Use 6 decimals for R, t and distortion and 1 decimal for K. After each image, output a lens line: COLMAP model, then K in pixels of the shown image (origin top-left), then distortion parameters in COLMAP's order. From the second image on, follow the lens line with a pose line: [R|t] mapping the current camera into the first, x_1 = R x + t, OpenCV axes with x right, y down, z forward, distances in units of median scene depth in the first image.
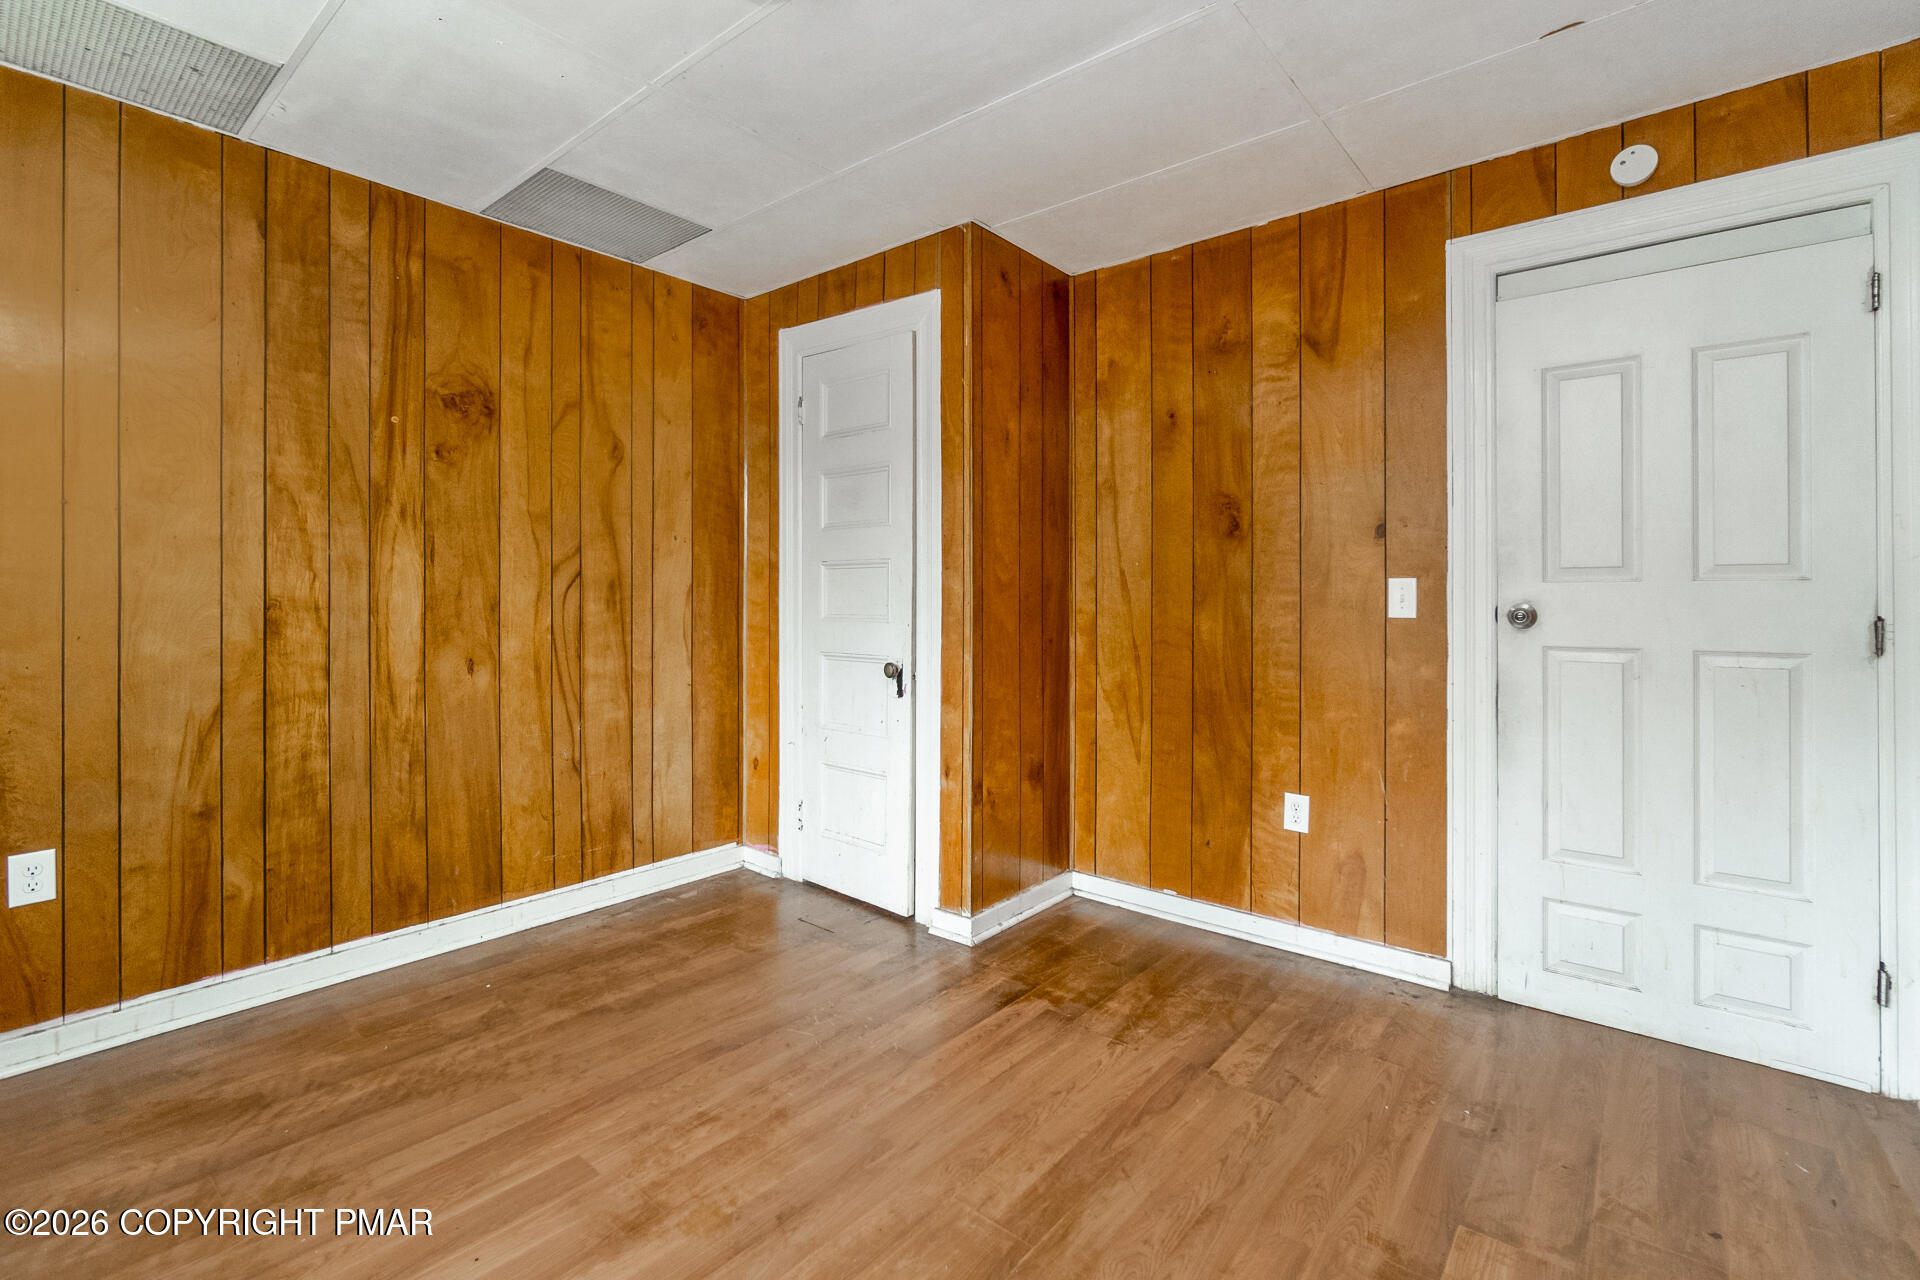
lens RADIAL K [[869.1, 0, 911.9], [0, 869.1, 592.9], [0, 0, 1]] dist [-0.001767, -0.000184]
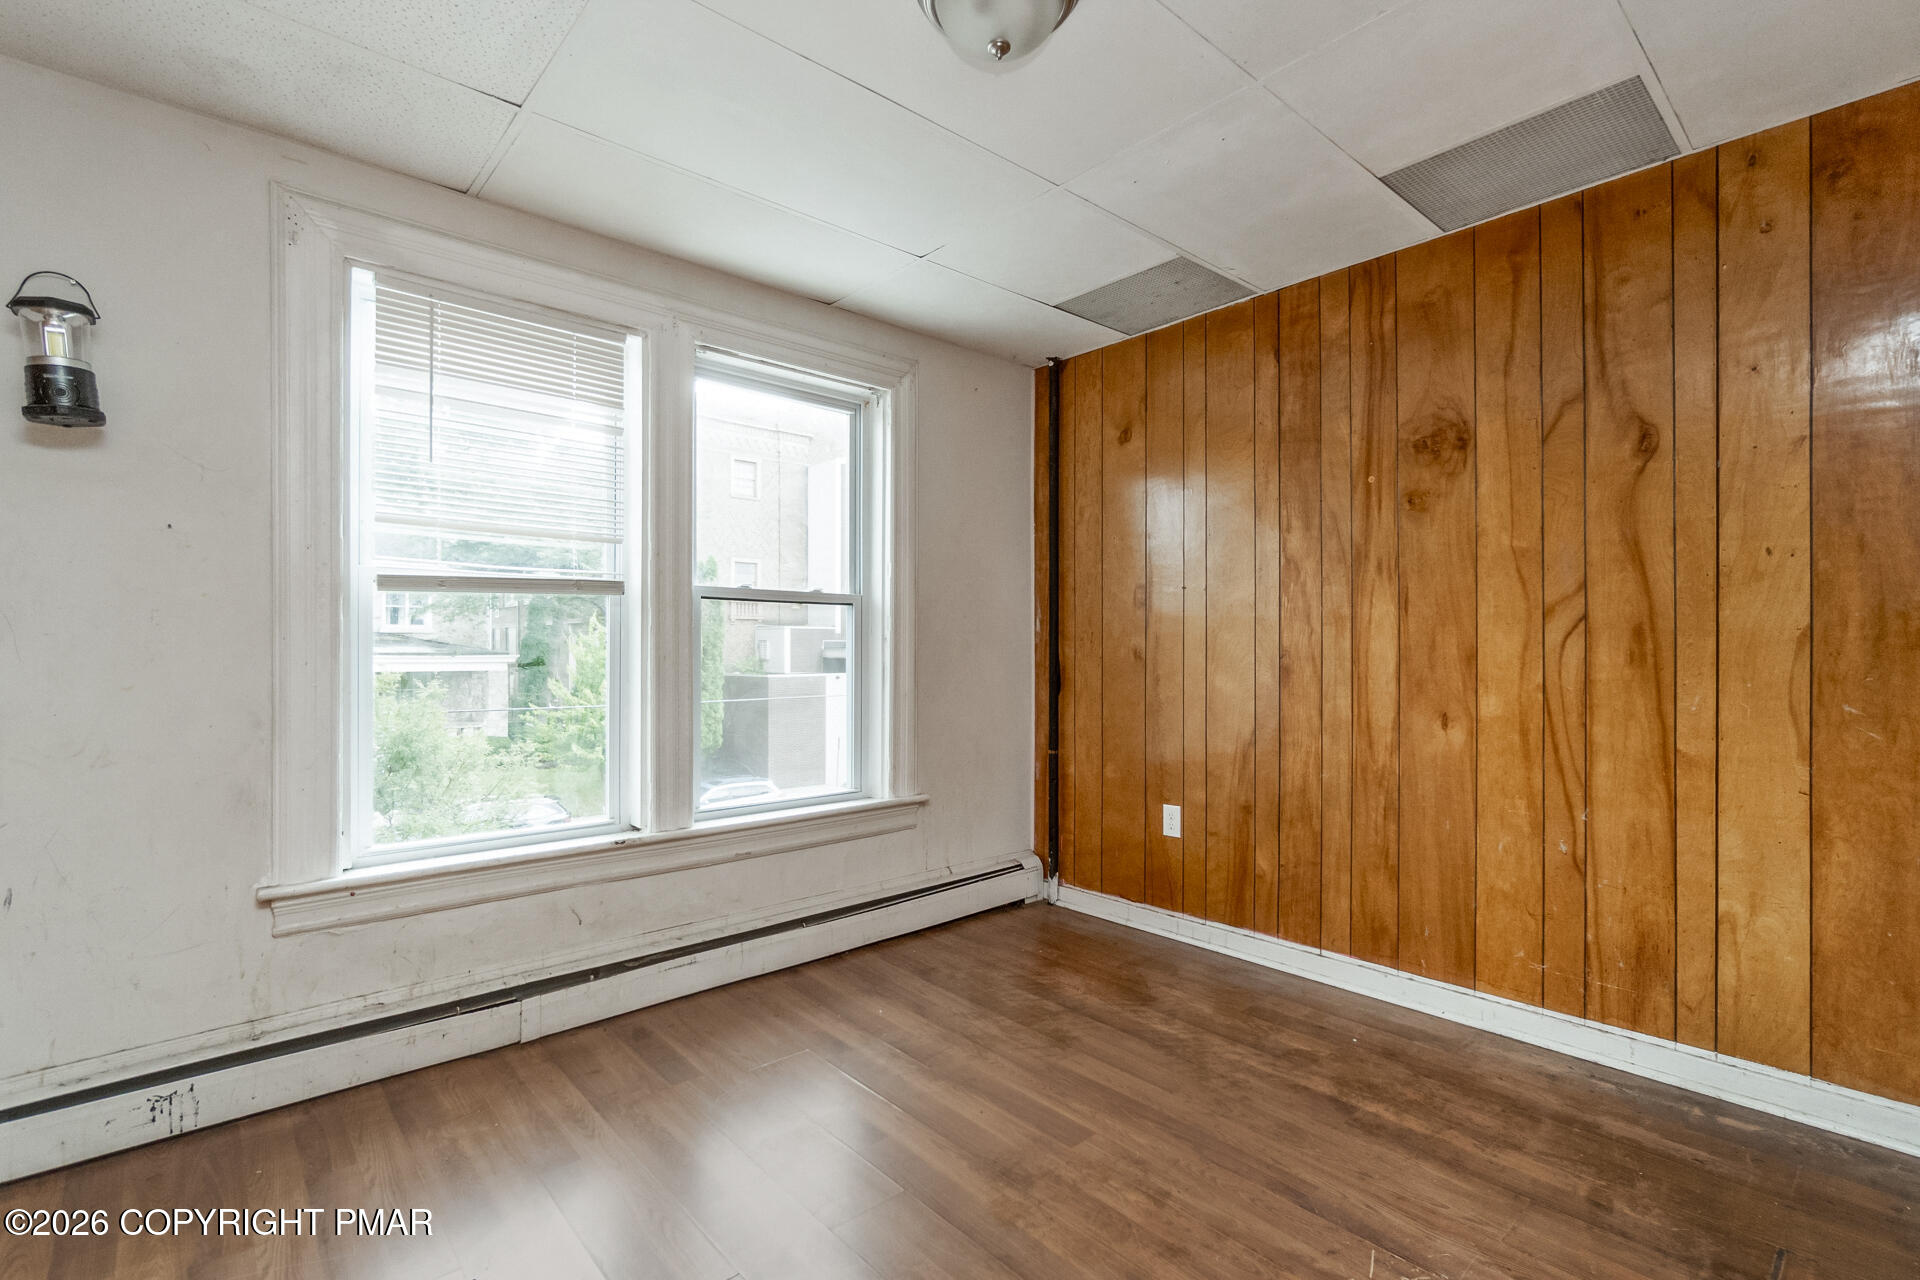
lens RADIAL K [[857.2, 0, 962.7], [0, 857.2, 651.7], [0, 0, 1]] dist [-0.001770, 0.000092]
pose [[-0.105055, 0.002230, -0.994464, 0.482118], [0.005080, 0.999986, 0.001706, 0.005407], [0.994453, -0.004872, -0.105064, 0.601499]]
